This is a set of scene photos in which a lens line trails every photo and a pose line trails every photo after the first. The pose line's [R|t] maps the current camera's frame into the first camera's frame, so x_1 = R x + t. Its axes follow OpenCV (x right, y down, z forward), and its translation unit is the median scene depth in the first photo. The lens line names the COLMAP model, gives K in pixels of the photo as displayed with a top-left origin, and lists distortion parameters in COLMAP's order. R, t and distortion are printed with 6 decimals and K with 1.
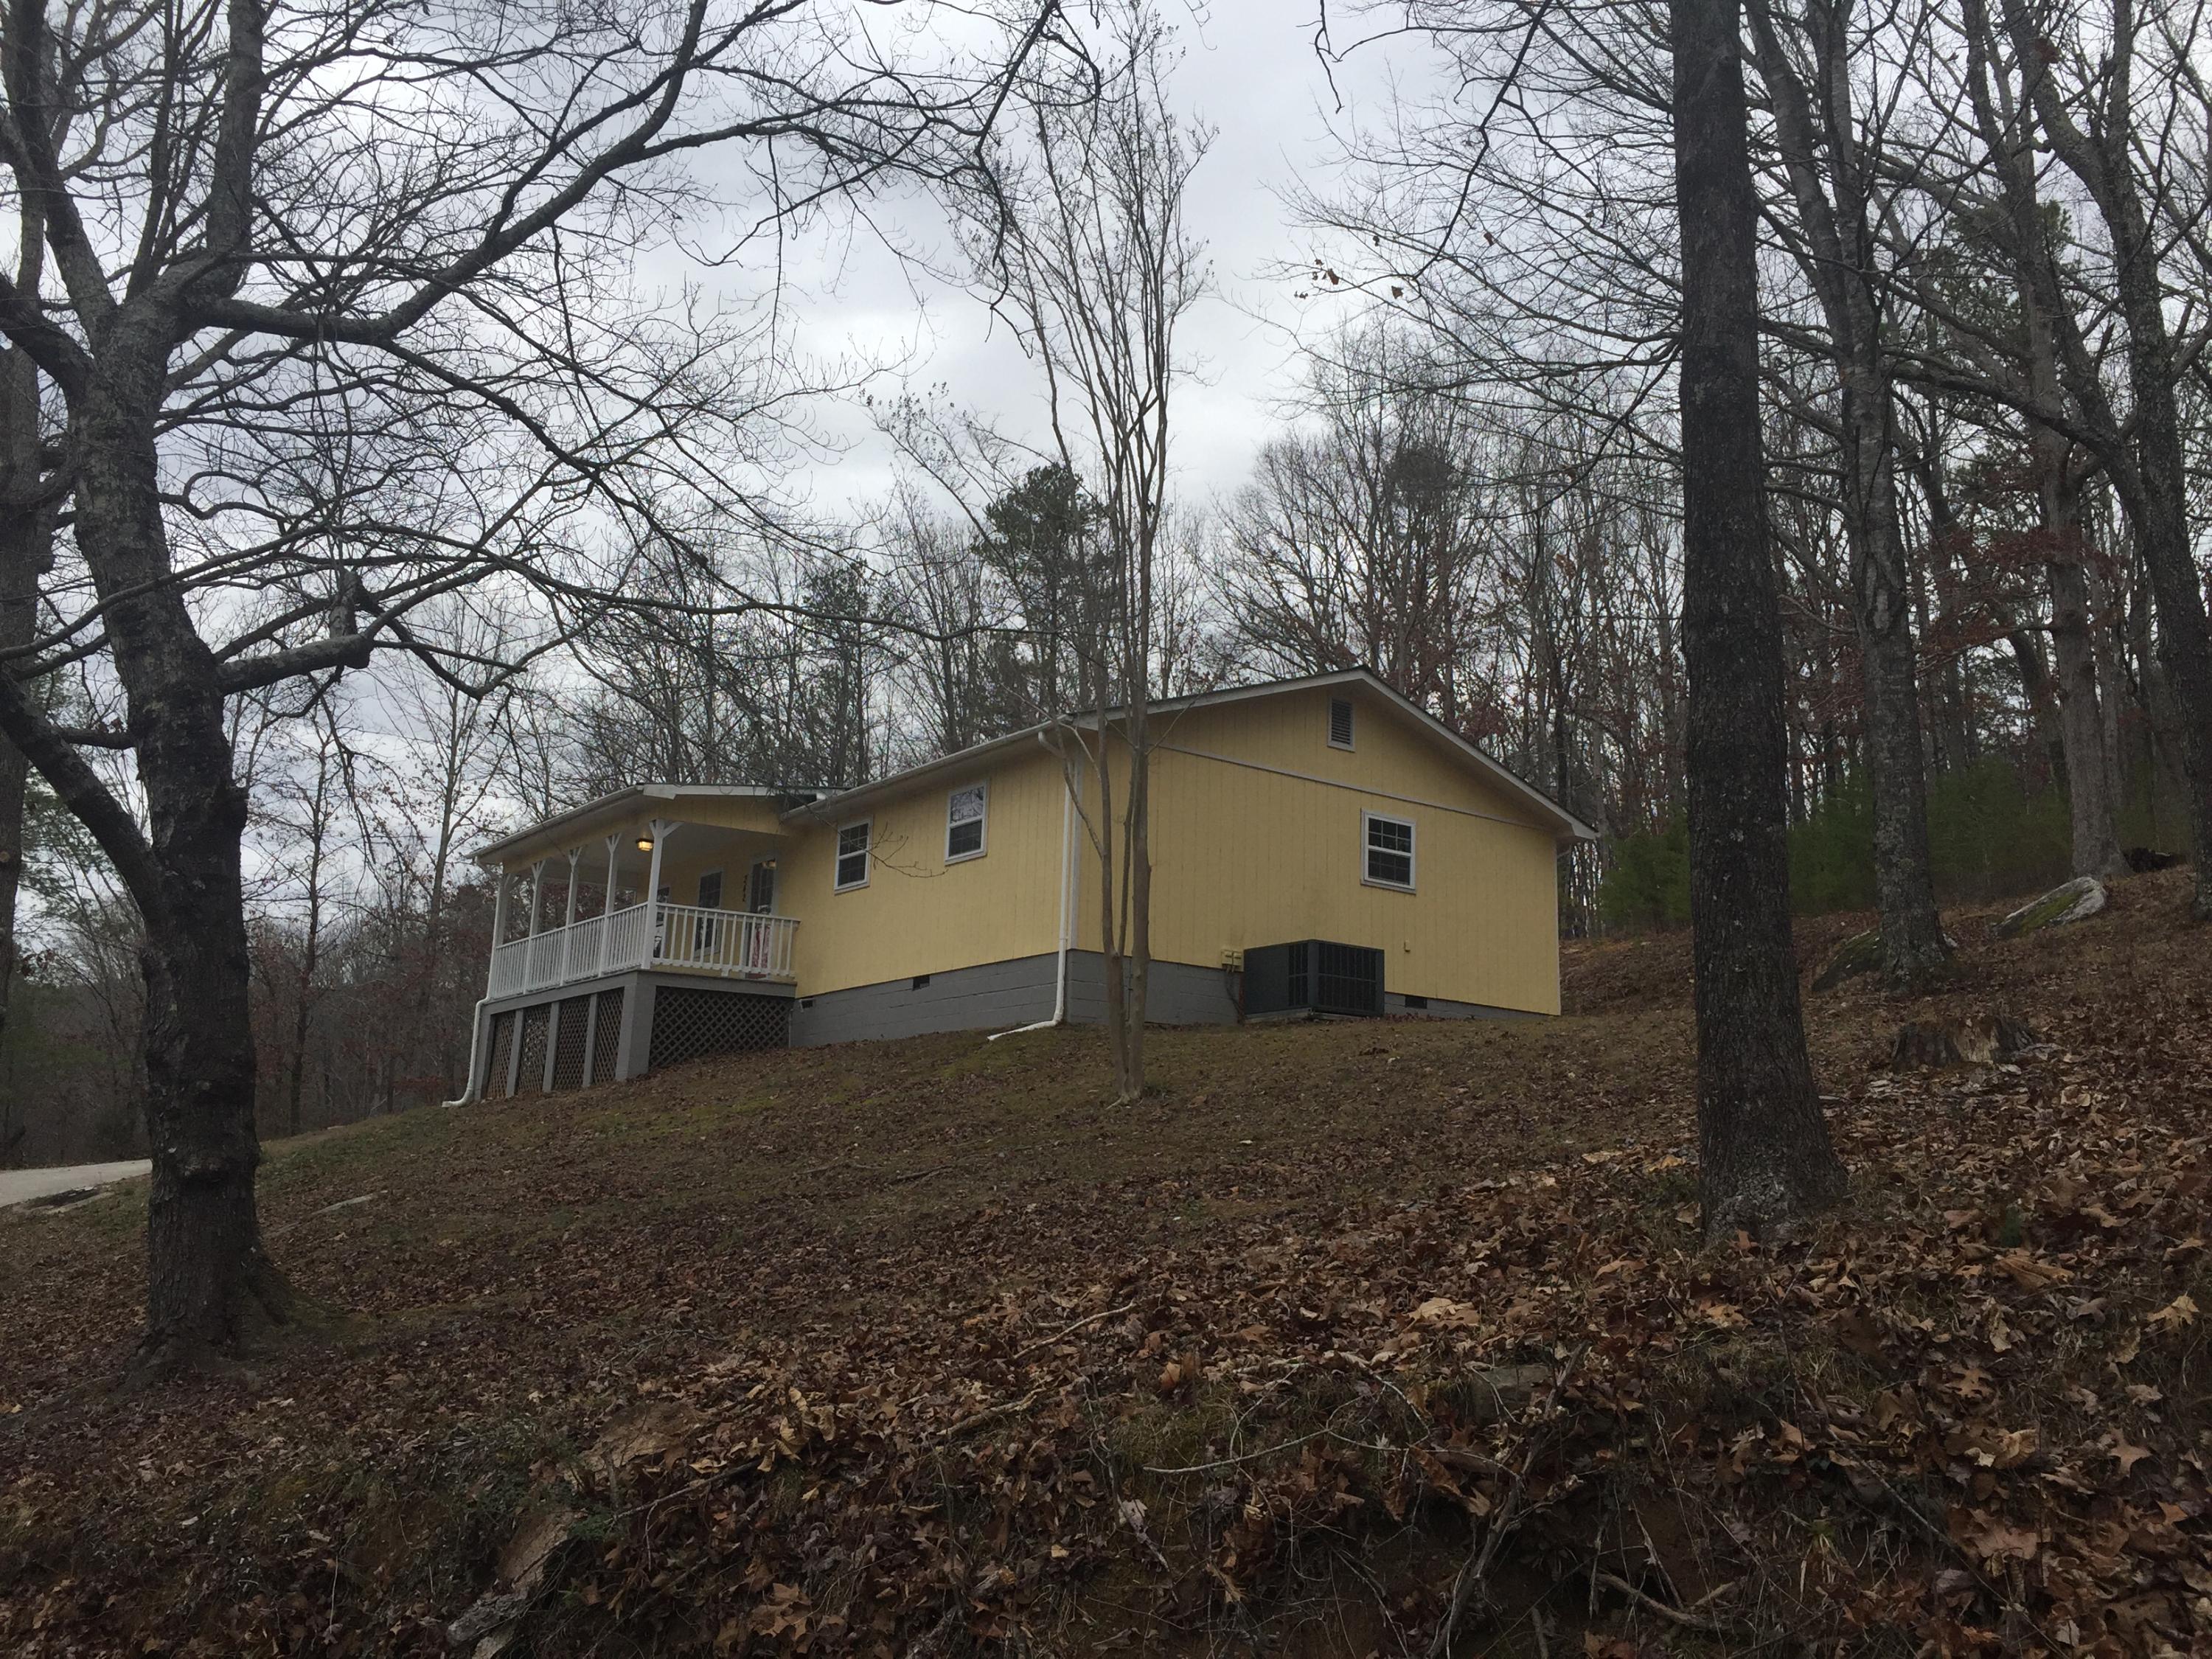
lens RADIAL K [[1910.9, 0, 1105.6], [0, 1910.9, 821.4], [0, 0, 1]] dist [0.078675, -0.103499]
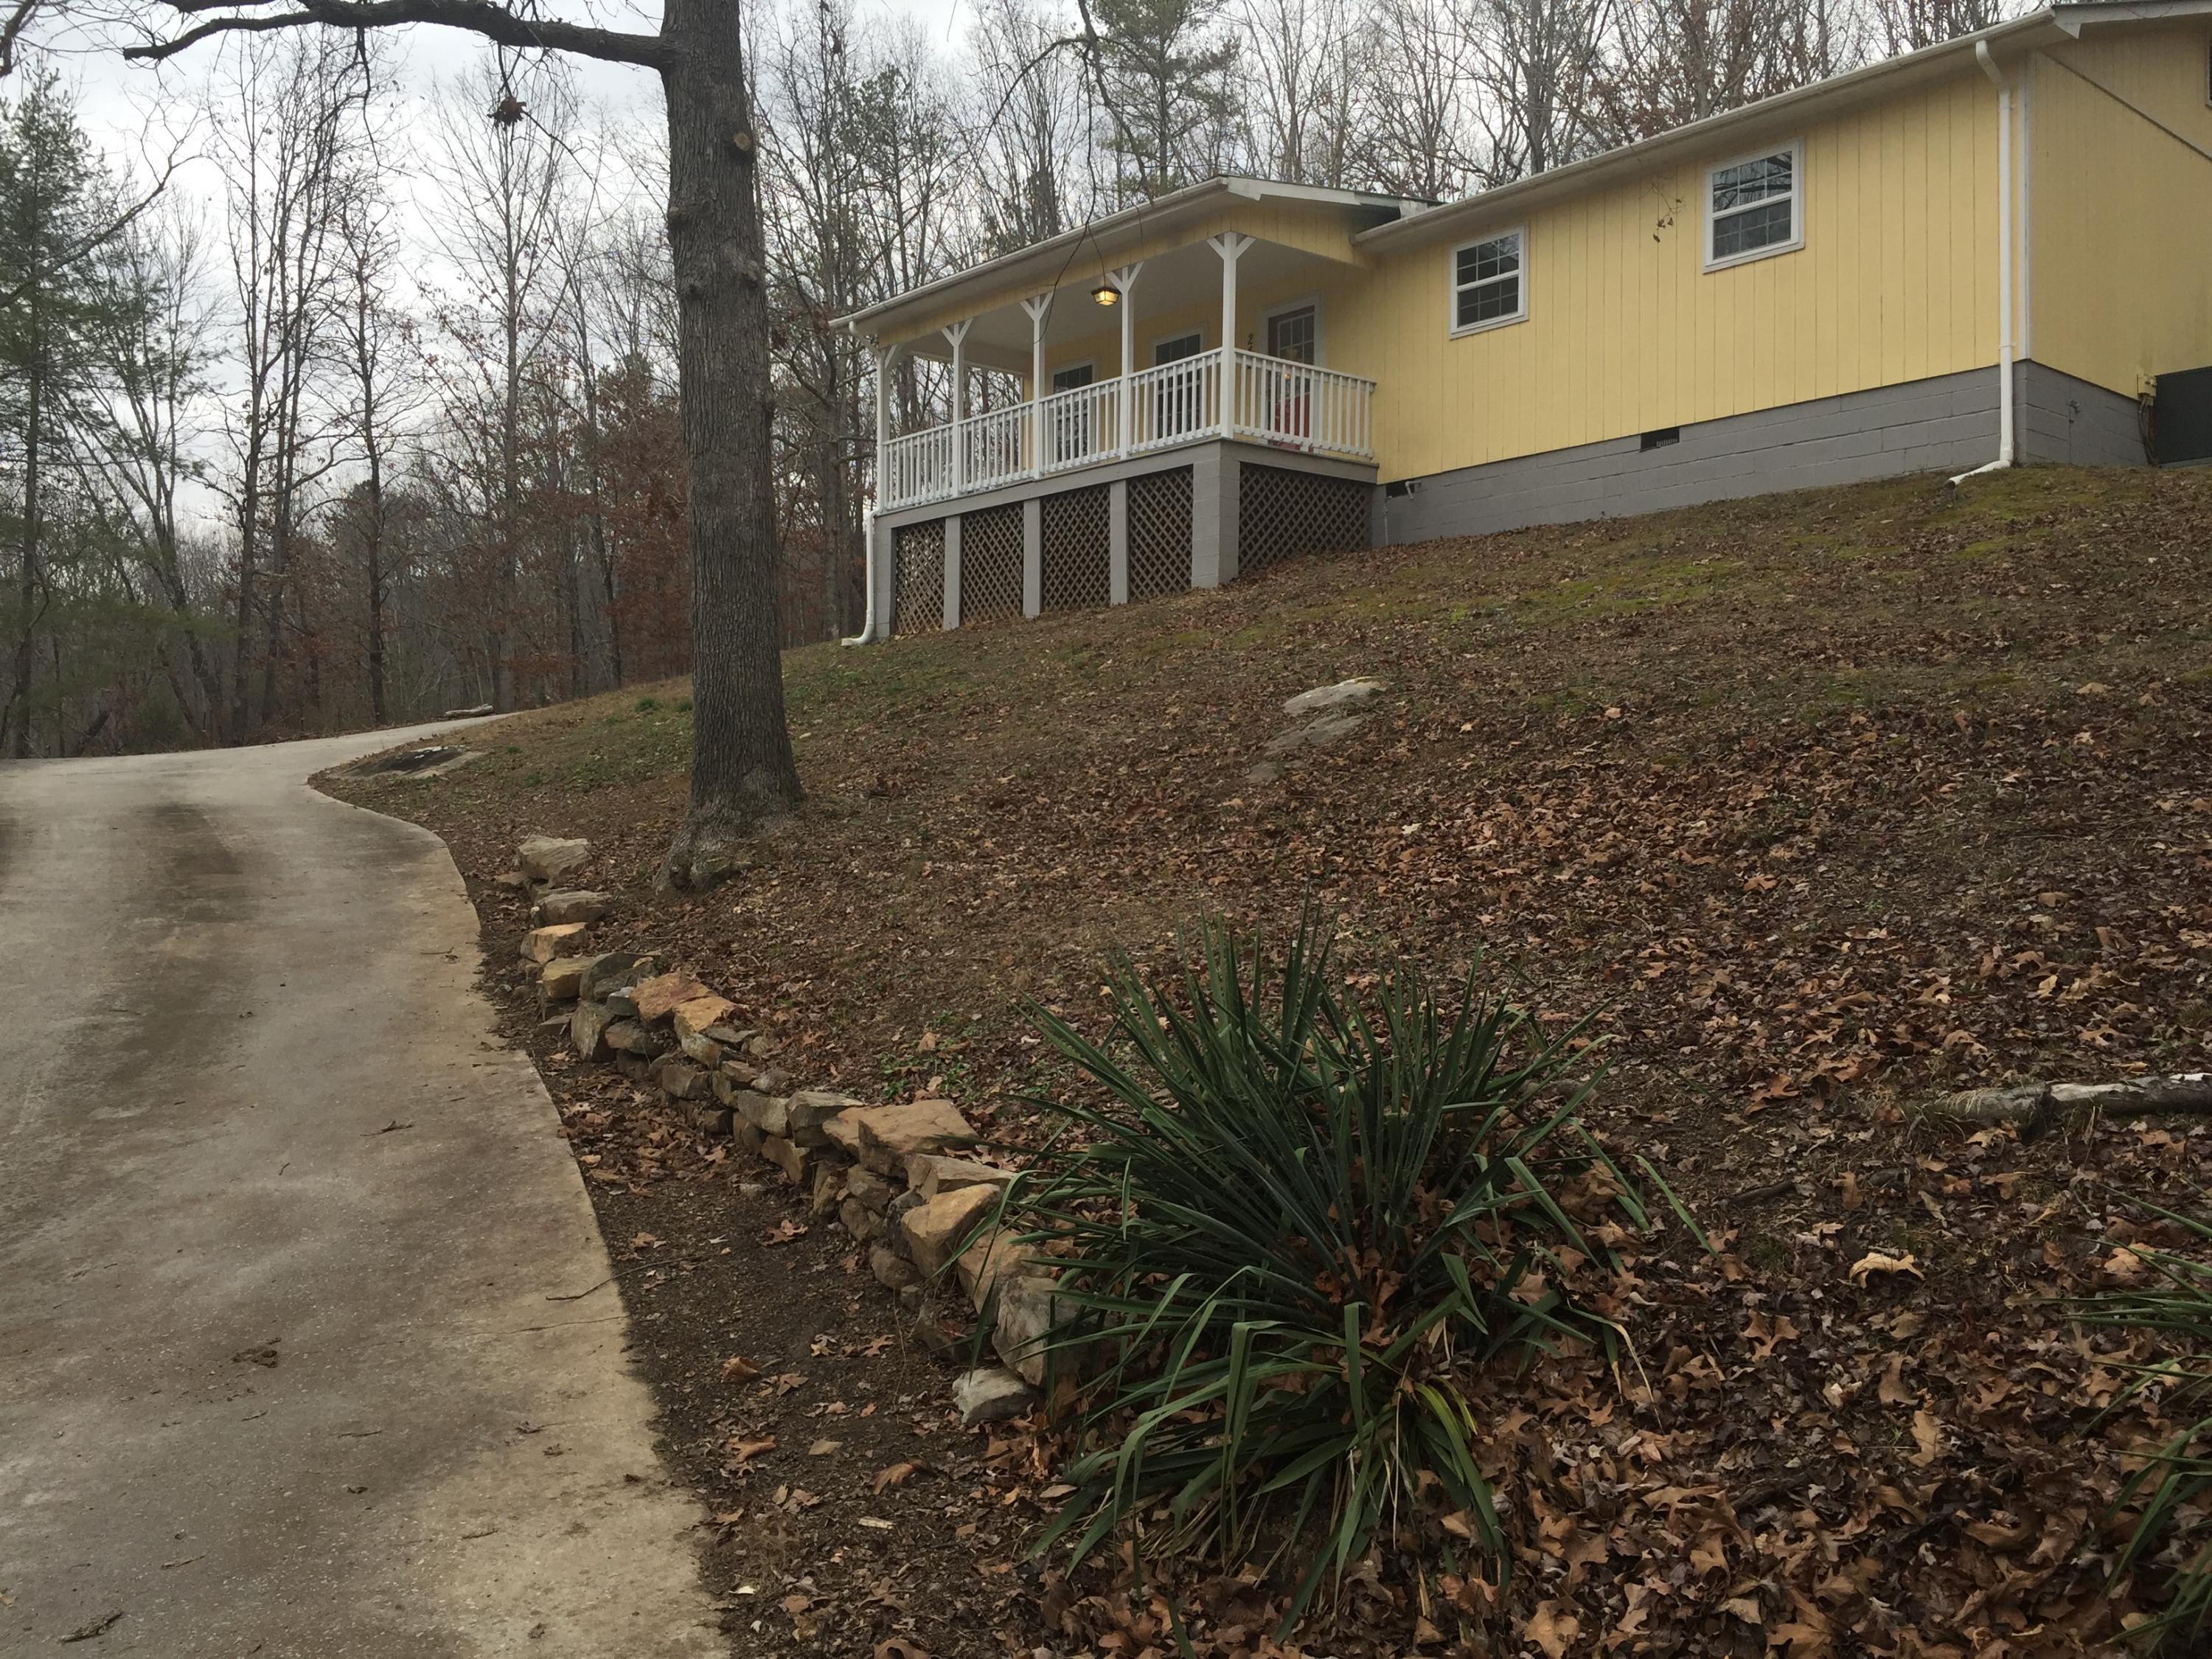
lens RADIAL K [[1910.9, 0, 1111.2], [0, 1910.9, 827.2], [0, 0, 1]] dist [0.078675, -0.103499]
pose [[0.996920, -0.027392, 0.073480, -0.336345], [0.011622, 0.978271, 0.207005, 0.068198], [-0.077554, -0.205514, 0.975577, 0.239268]]
